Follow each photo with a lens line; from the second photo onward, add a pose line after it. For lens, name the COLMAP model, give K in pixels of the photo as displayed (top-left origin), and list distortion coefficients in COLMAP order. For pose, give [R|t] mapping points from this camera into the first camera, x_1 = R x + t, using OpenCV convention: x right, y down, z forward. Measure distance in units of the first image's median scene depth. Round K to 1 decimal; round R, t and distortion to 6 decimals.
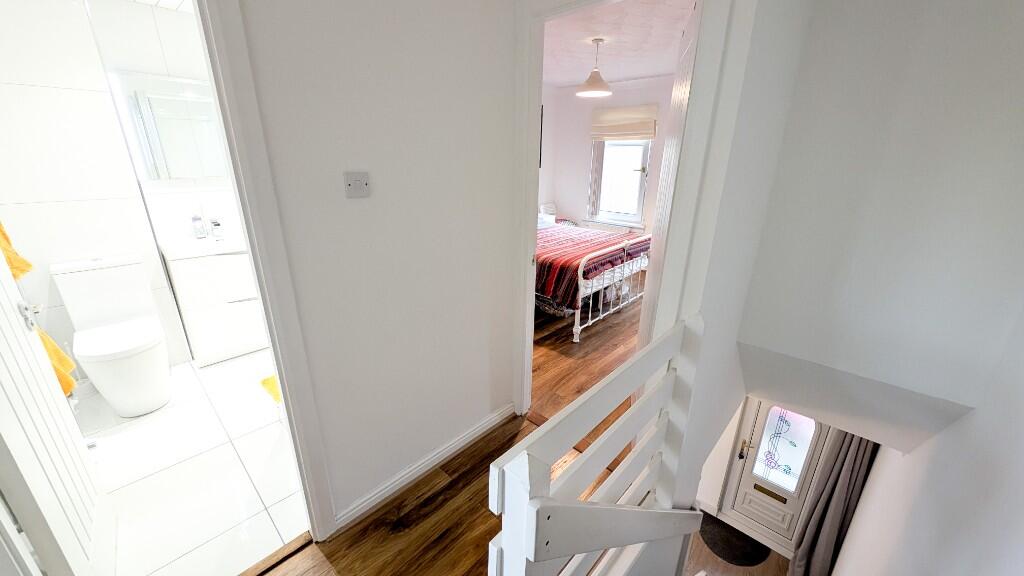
lens RADIAL K [[378.9, 0, 514.6], [0, 378.9, 287.5], [0, 0, 1]] dist [0.010487, -0.006324]
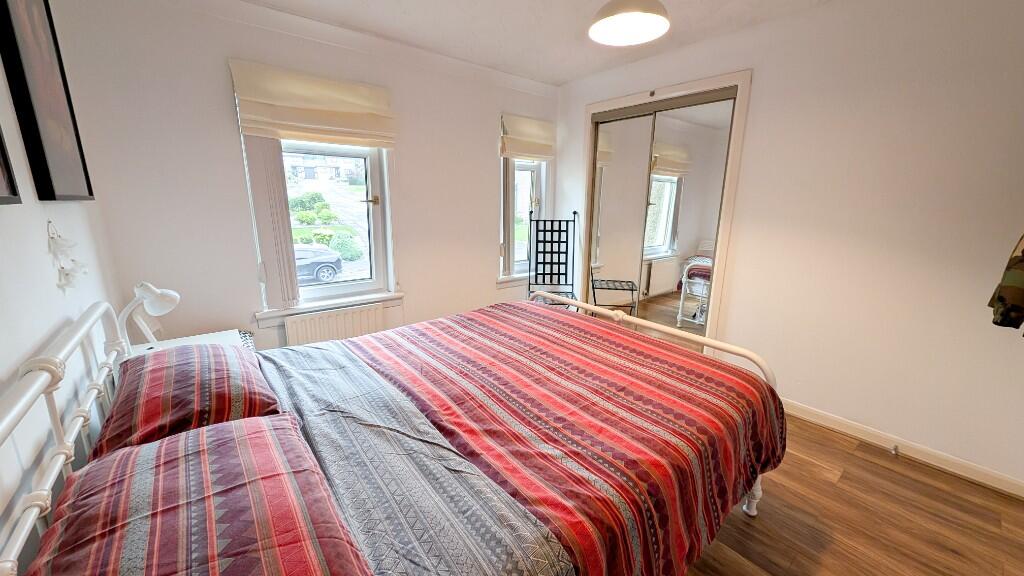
lens RADIAL K [[378.9, 0, 514.6], [0, 378.9, 287.5], [0, 0, 1]] dist [0.010487, -0.006324]
pose [[0.136187, -0.234052, 0.962638, -0.236674], [0.316519, 0.931043, 0.181591, -0.259165], [-0.938759, 0.279963, 0.200878, 0.834740]]
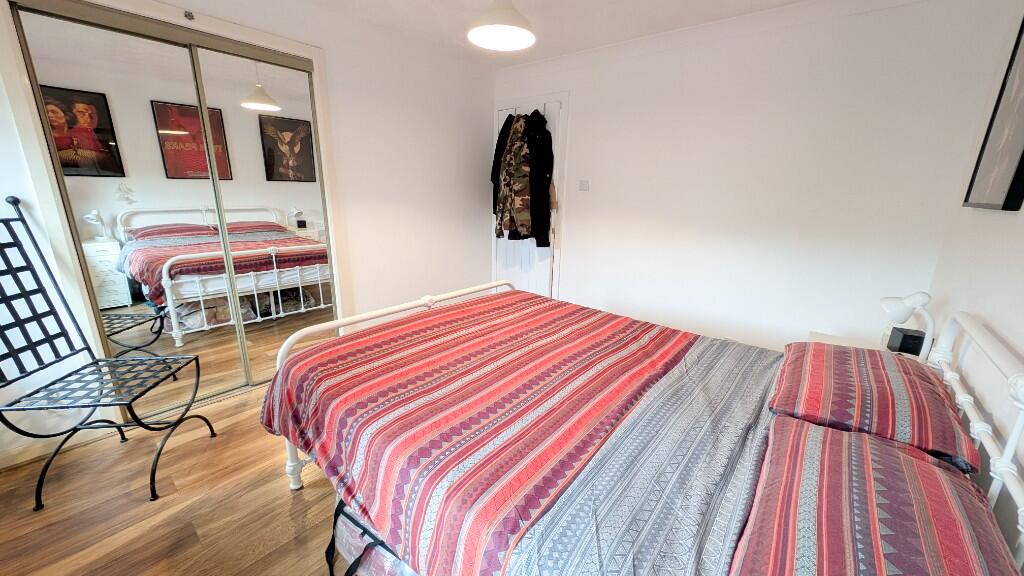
lens RADIAL K [[378.9, 0, 514.6], [0, 378.9, 287.5], [0, 0, 1]] dist [0.010487, -0.006324]
pose [[-0.997446, -0.023479, -0.067458, 0.163226], [-0.056934, 0.831648, 0.552377, -0.382259], [0.043132, 0.554807, -0.830861, 1.213018]]
